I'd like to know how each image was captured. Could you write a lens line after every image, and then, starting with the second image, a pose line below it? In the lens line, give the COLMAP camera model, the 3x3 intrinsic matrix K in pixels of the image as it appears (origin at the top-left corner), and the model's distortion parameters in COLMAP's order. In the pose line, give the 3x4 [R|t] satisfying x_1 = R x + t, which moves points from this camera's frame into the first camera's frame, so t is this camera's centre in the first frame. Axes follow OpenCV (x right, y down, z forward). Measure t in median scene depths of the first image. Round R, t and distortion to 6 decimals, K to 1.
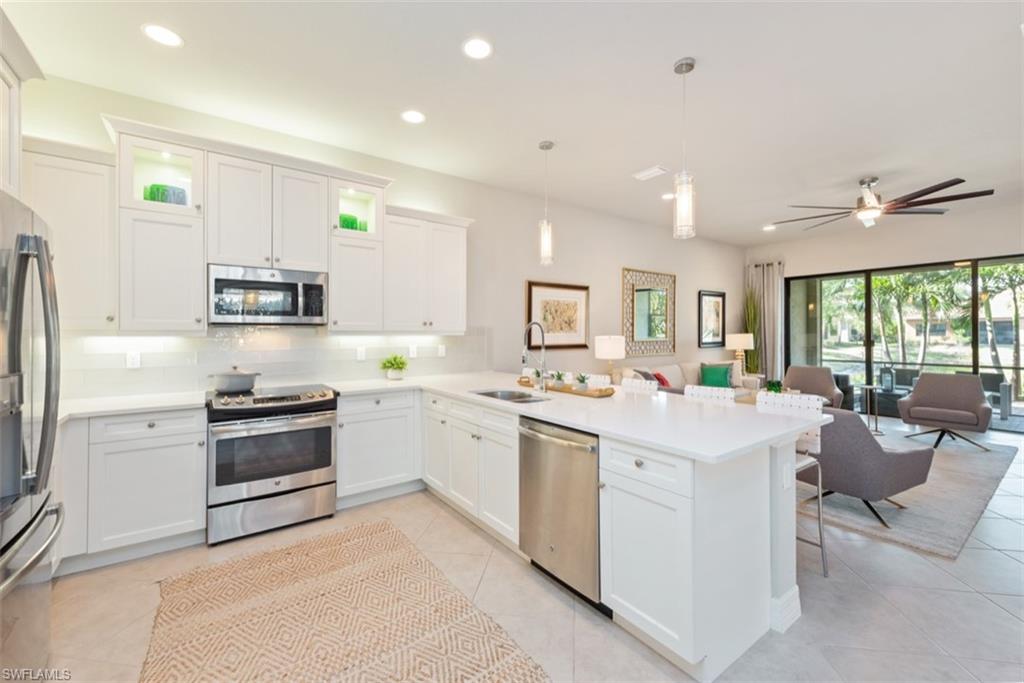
lens RADIAL K [[416.2, 0, 515.9], [0, 416.2, 333.5], [0, 0, 1]] dist [0.001040, -0.000090]
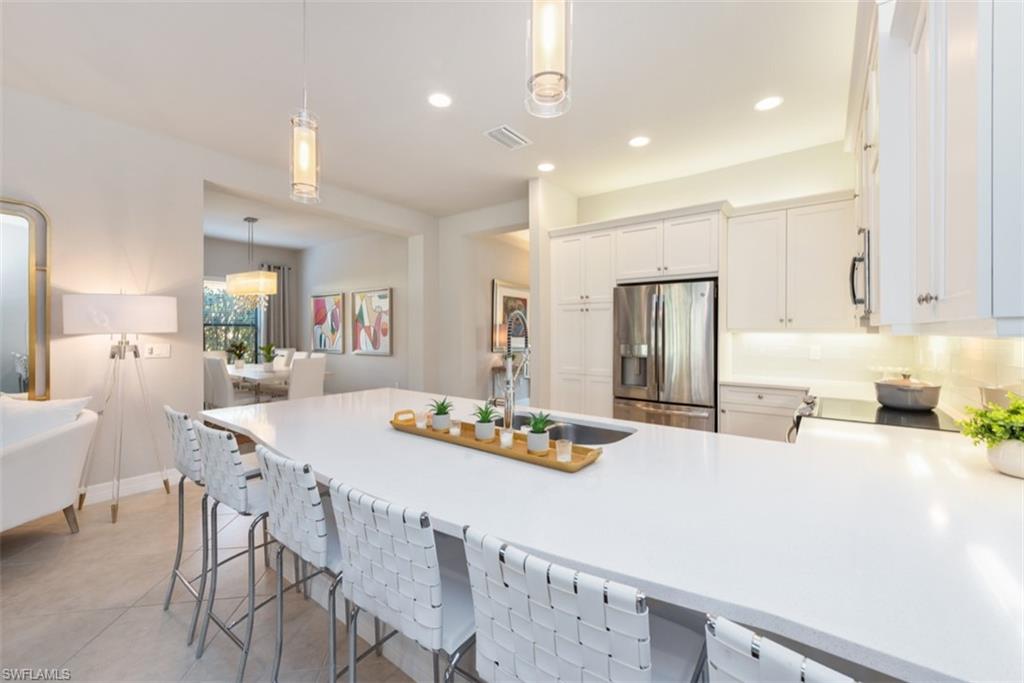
lens RADIAL K [[409.3, 0, 516.2], [0, 409.3, 337.1], [0, 0, 1]] dist [0.001316, 0.000000]
pose [[-0.963608, 0.009240, -0.267158, 0.159029], [0.009364, 0.999956, 0.000809, 0.004704], [0.267154, -0.001722, -0.963652, 1.219673]]
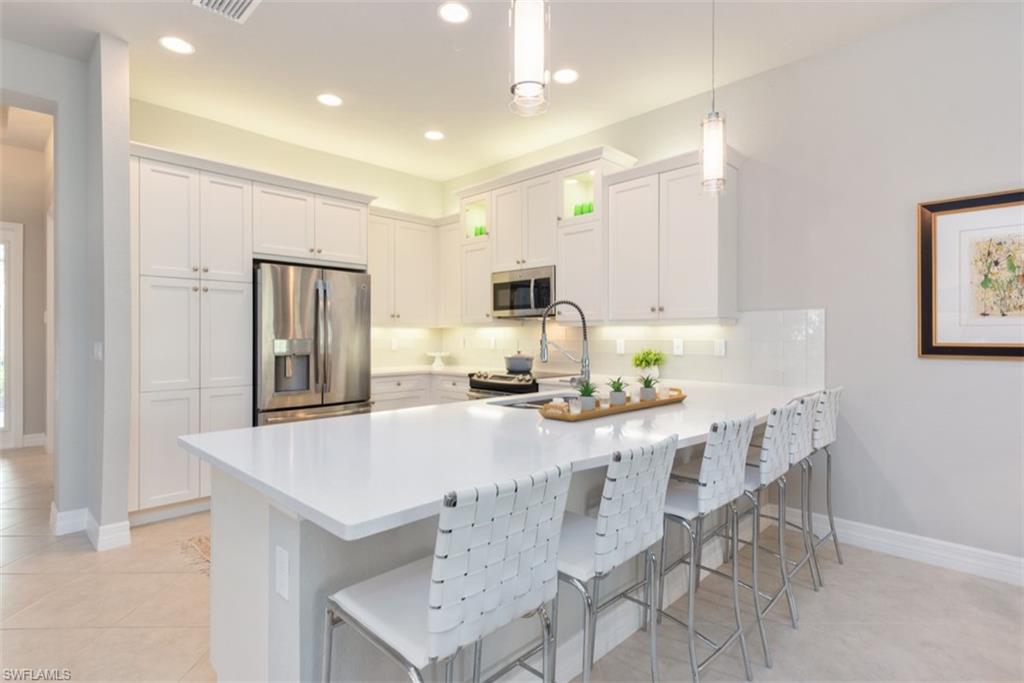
lens RADIAL K [[513.0, 0, 513.4], [0, 513.0, 333.6], [0, 0, 1]] dist [0.012516, -0.000864]
pose [[0.154938, 0.011732, -0.987855, 0.677306], [0.009223, 0.999869, 0.013321, 0.005191], [0.987881, -0.011175, 0.154809, 0.594243]]
